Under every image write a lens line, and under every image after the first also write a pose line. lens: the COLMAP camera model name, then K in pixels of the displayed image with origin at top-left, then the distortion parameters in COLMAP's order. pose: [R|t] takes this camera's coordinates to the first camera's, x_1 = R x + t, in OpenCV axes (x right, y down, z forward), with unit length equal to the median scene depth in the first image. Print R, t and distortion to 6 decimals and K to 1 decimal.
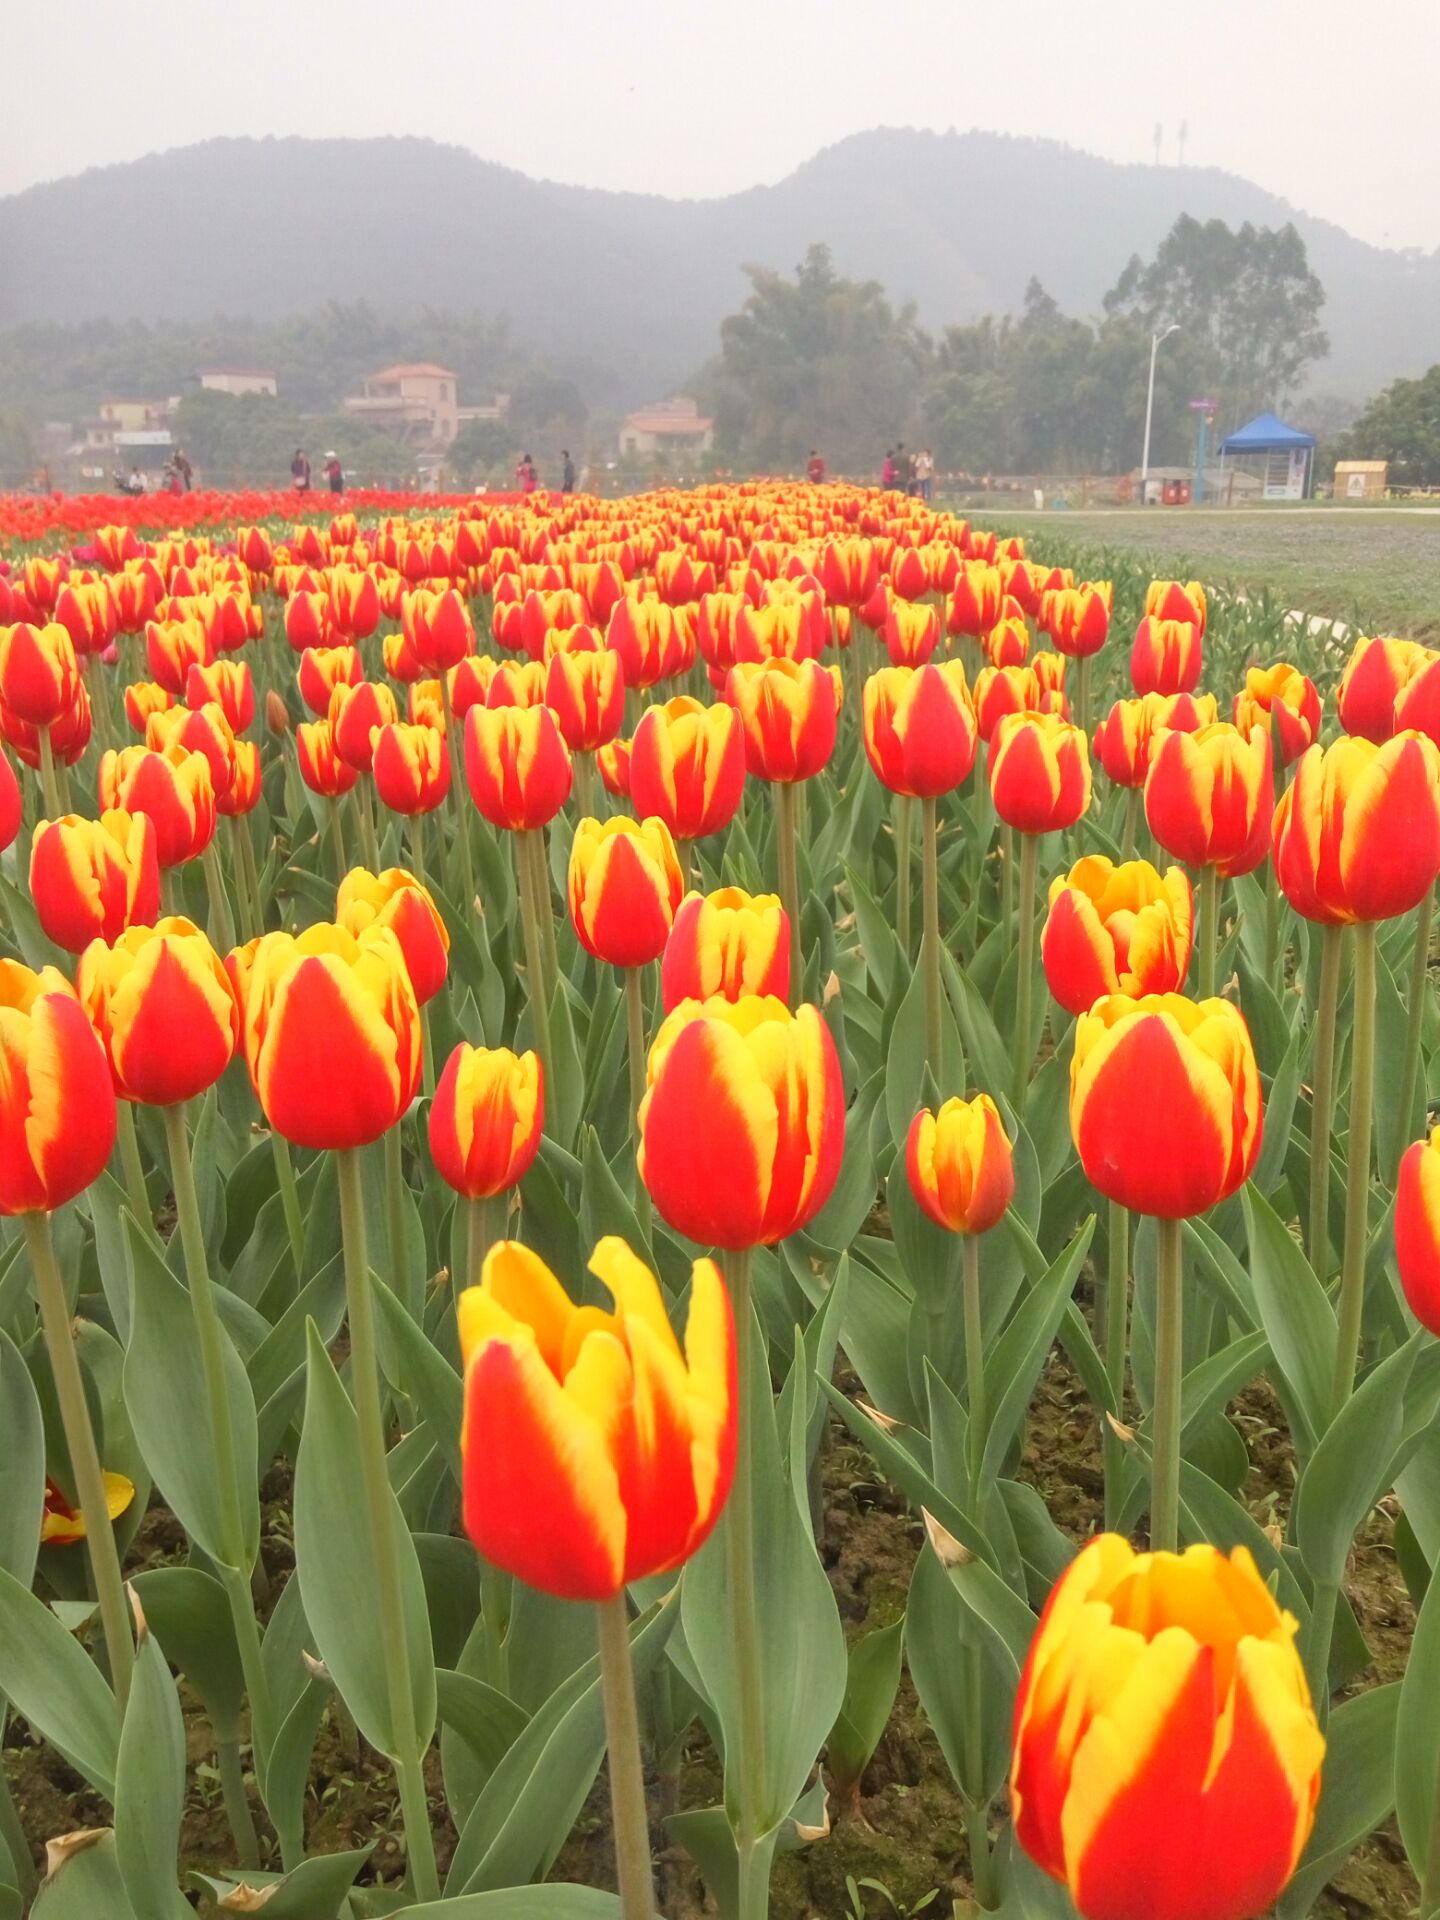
lens RADIAL K [[1607.7, 0, 720.0], [0, 1607.7, 960.0], [0, 0, 1]] dist [-0.002353, -0.002072]
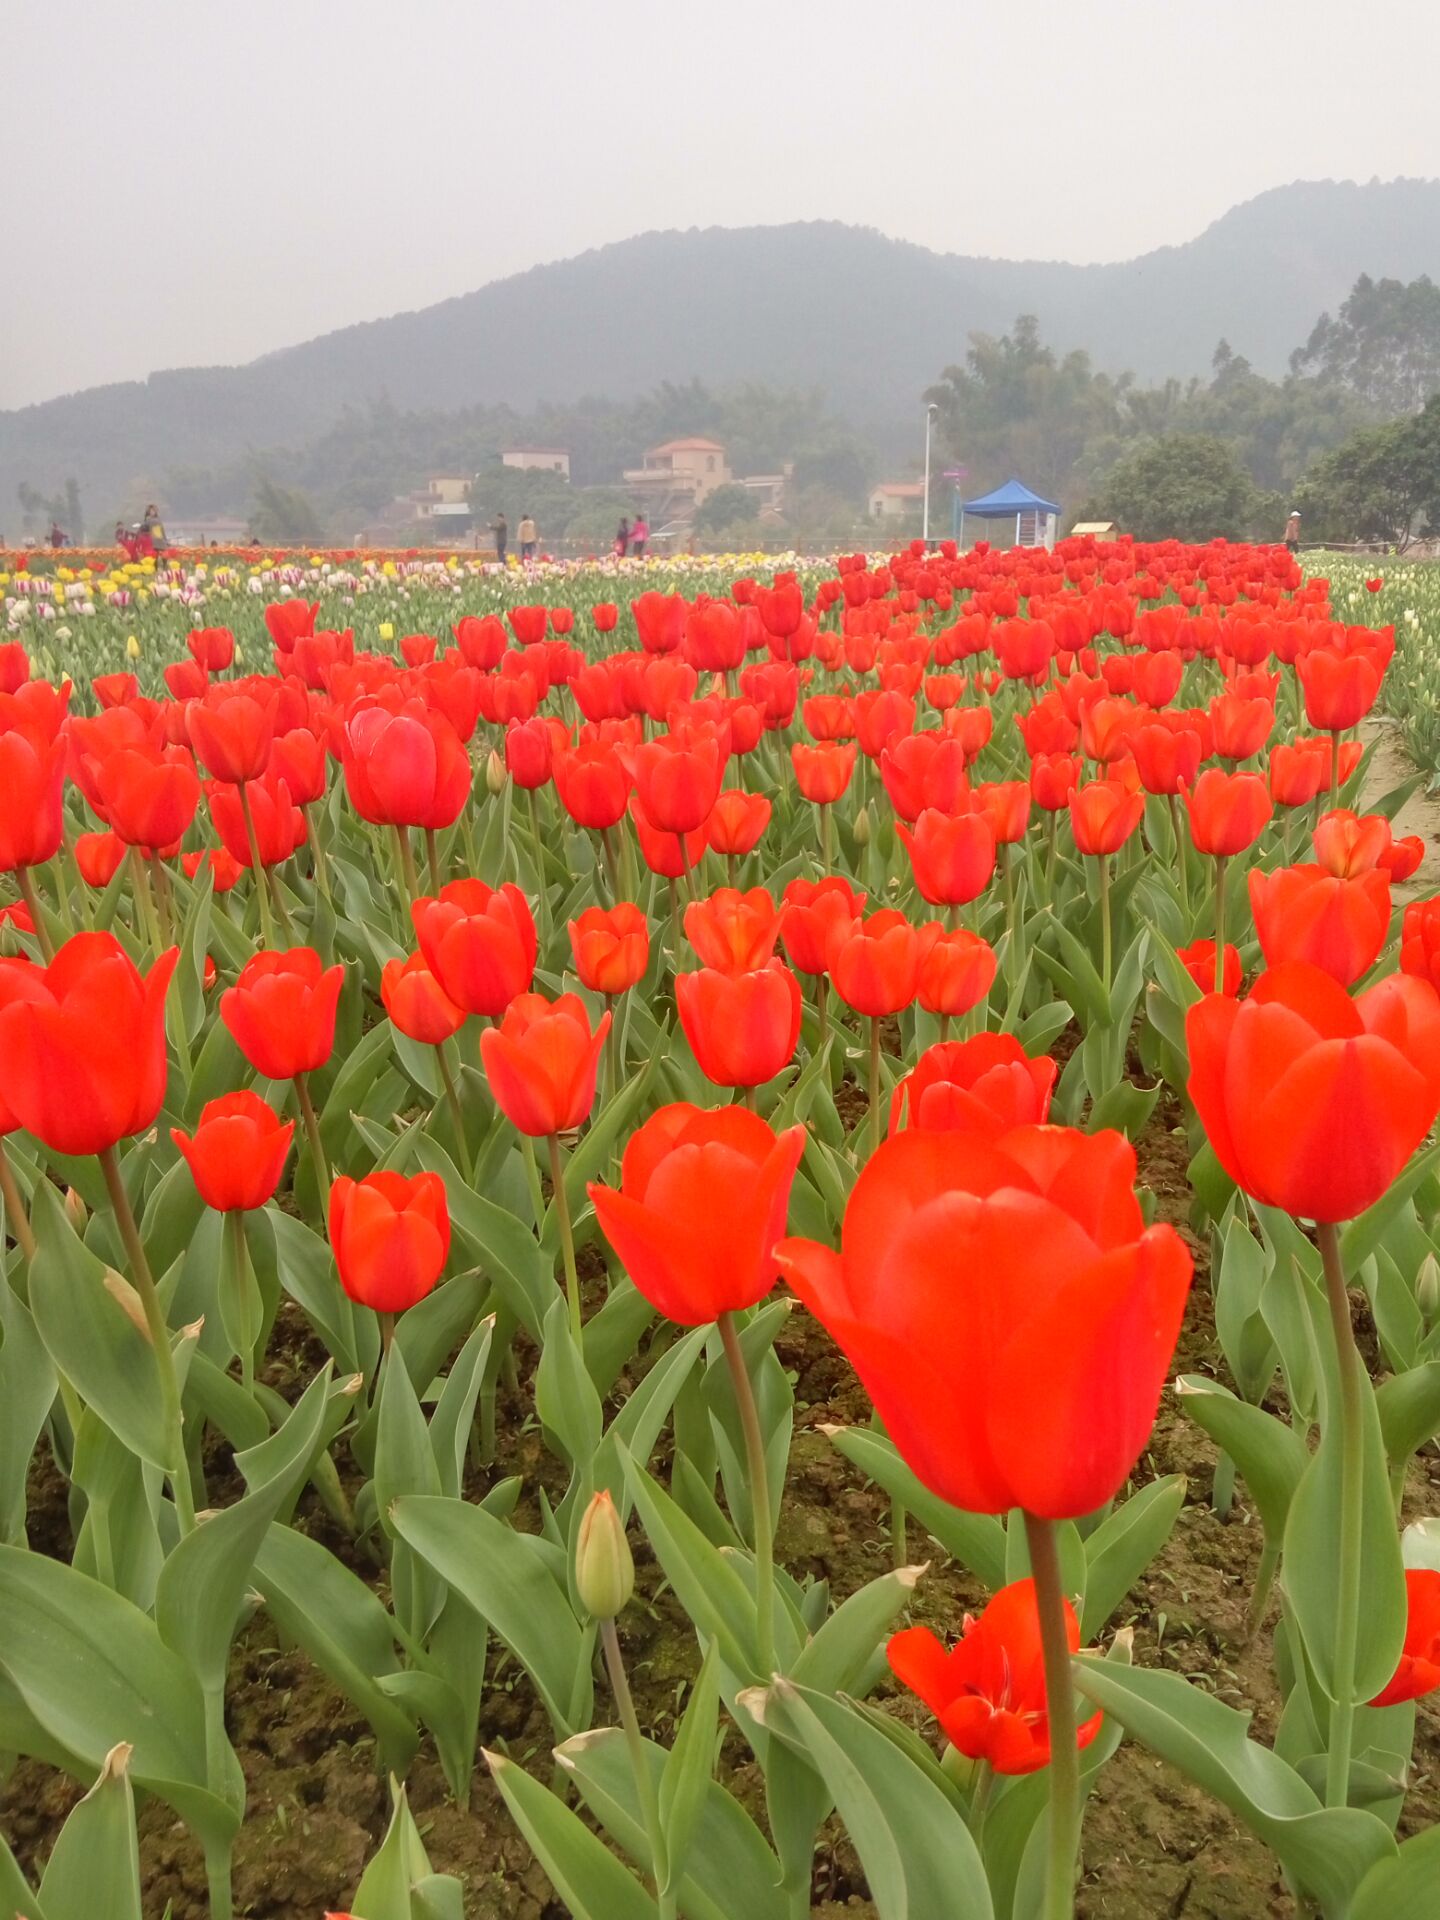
lens RADIAL K [[1579.9, 0, 720.0], [0, 1579.9, 960.0], [0, 0, 1]] dist [0.005737, -0.017365]
pose [[0.965512, 0.057260, -0.253983, 0.120522], [-0.065075, 0.997627, -0.022469, 0.005520], [0.252094, 0.038222, 0.966948, -0.019750]]
